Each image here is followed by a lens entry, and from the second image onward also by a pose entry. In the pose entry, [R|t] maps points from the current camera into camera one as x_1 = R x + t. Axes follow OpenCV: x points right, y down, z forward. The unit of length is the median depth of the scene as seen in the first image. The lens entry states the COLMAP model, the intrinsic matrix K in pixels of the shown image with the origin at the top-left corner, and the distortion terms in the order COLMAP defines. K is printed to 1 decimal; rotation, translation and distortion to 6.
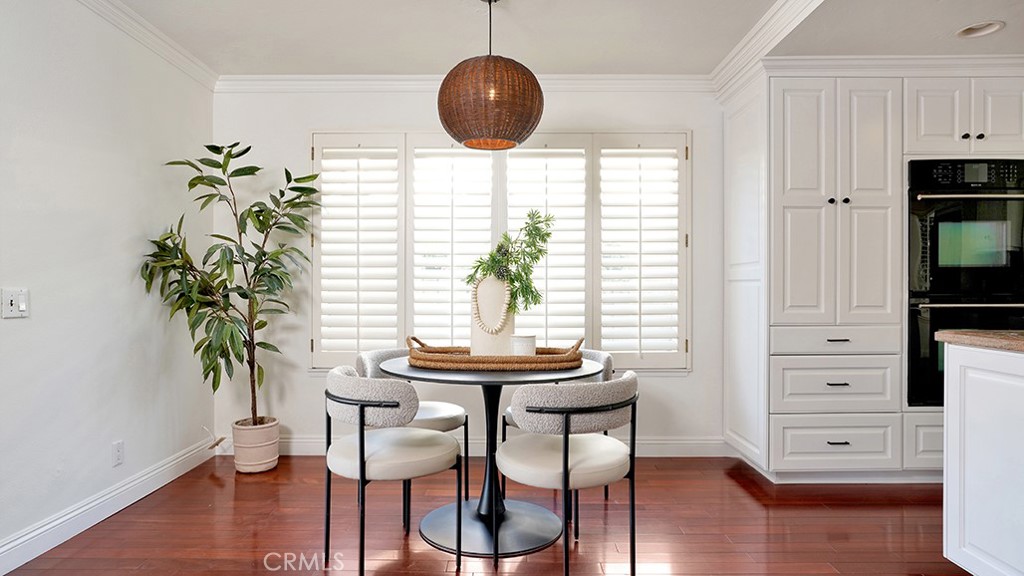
lens RADIAL K [[562.7, 0, 479.7], [0, 562.7, 295.6], [0, 0, 1]] dist [-0.020166, 0.004040]
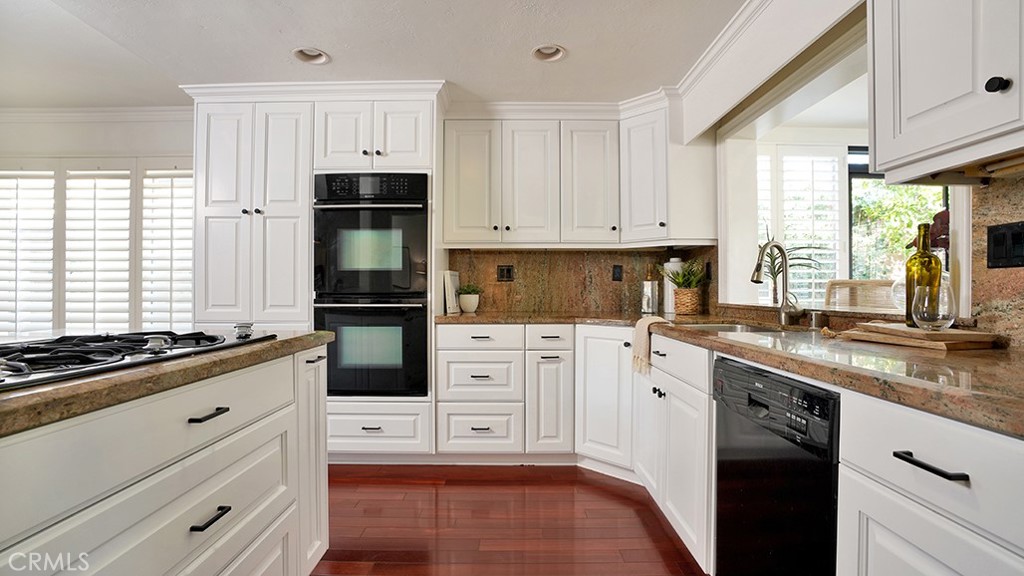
lens RADIAL K [[483.4, 0, 501.7], [0, 483.4, 291.1], [0, 0, 1]] dist [-0.020388, 0.000941]
pose [[0.998695, 0.001276, -0.051058, 1.153321], [-0.001792, 0.999948, -0.010074, -0.001393], [0.051042, 0.010152, 0.998645, 0.053305]]
